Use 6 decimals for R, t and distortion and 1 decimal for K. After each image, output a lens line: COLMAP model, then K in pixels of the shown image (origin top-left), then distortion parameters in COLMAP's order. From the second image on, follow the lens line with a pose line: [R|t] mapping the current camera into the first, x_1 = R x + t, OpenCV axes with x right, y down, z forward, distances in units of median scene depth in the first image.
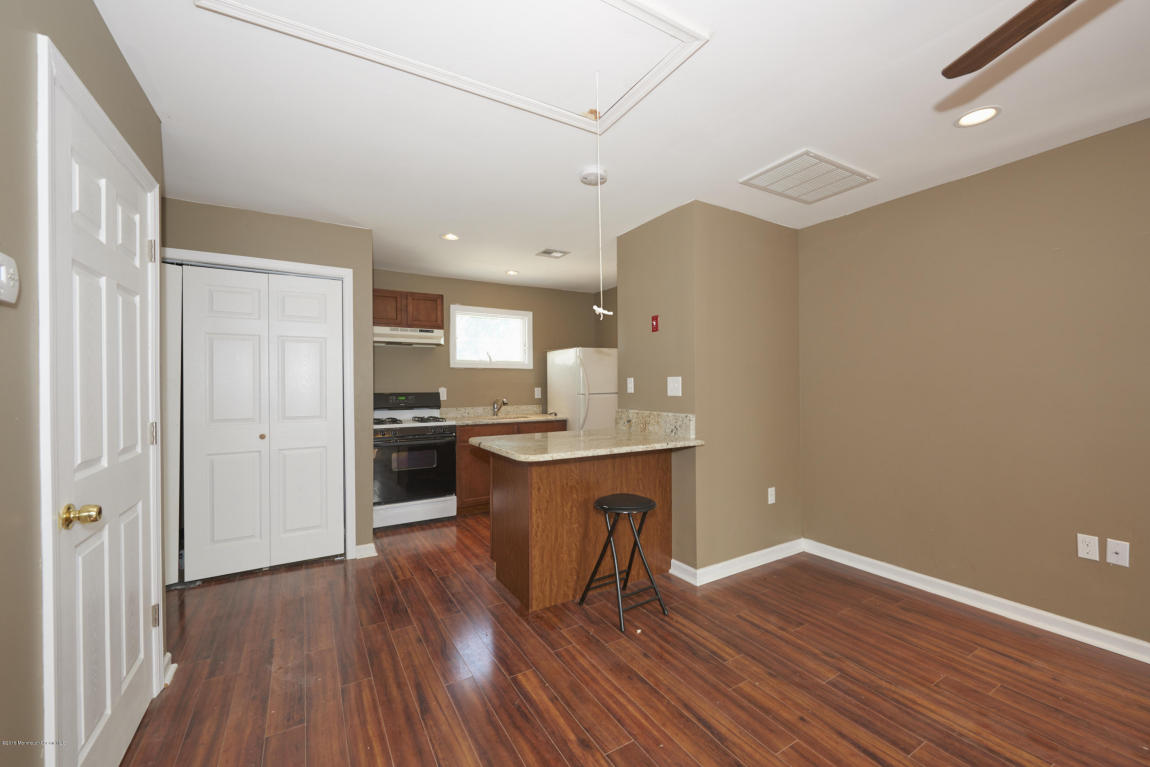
lens RADIAL K [[456.0, 0, 577.1], [0, 456.0, 383.4], [0, 0, 1]] dist [-0.000650, -0.000170]
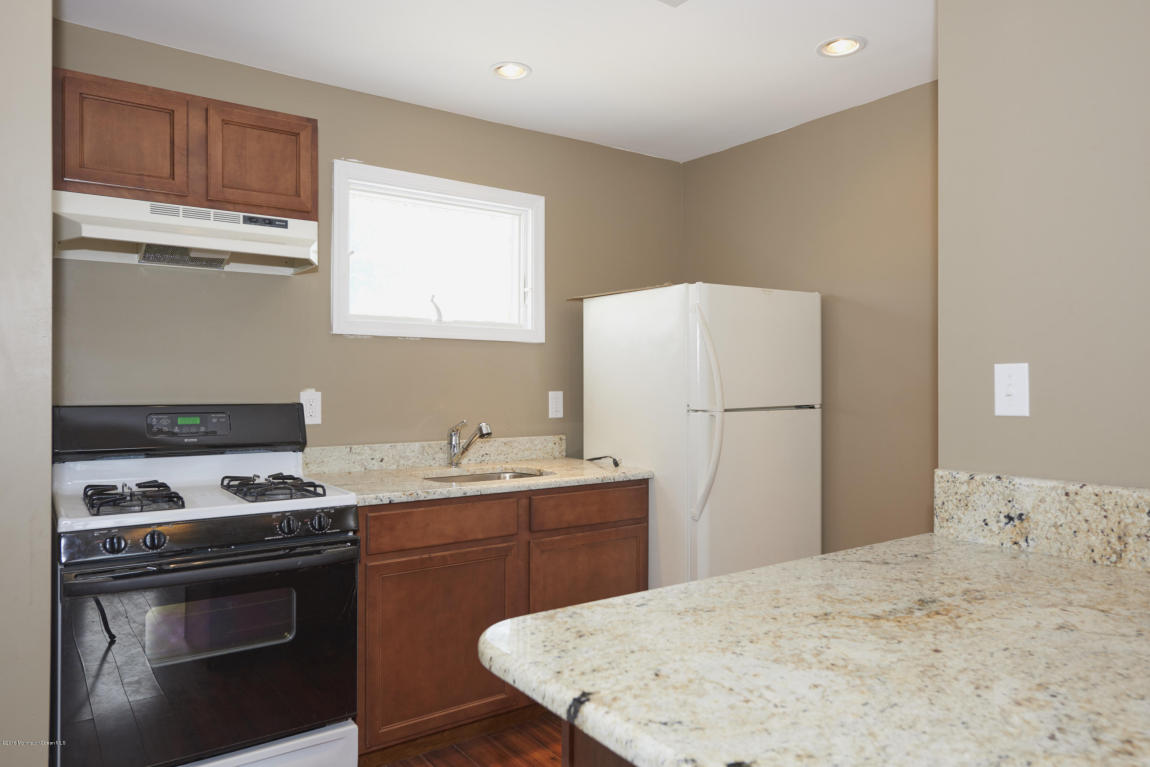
lens RADIAL K [[756.3, 0, 576.6], [0, 756.3, 382.0], [0, 0, 1]] dist [0.003503, 0.001771]
pose [[0.996990, 0.008438, 0.077066, -0.146013], [-0.008427, 0.999964, -0.000474, 0.001797], [-0.077067, -0.000177, 0.997026, 0.430854]]
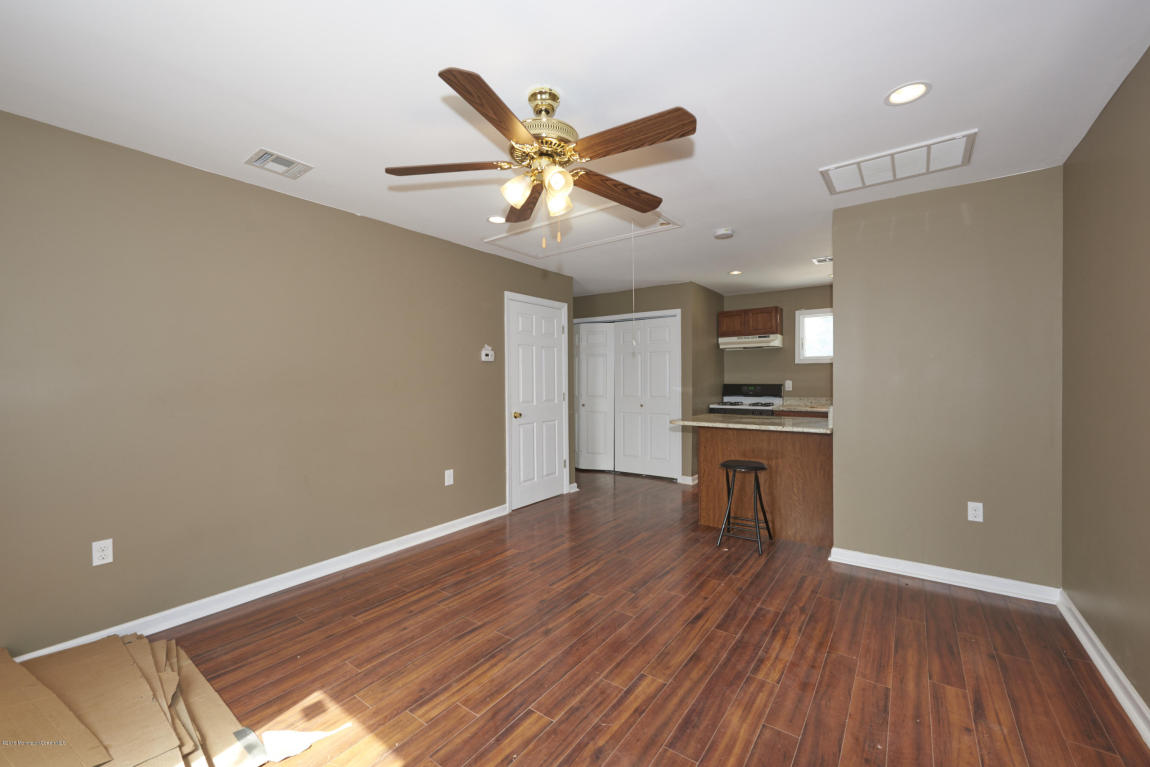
lens RADIAL K [[456.0, 0, 577.1], [0, 456.0, 383.4], [0, 0, 1]] dist [-0.000650, -0.000170]
pose [[0.392417, 0.012597, -0.919701, 0.662858], [0.004422, 0.999869, 0.015582, -0.004671], [0.919777, -0.010182, 0.392310, 0.002008]]
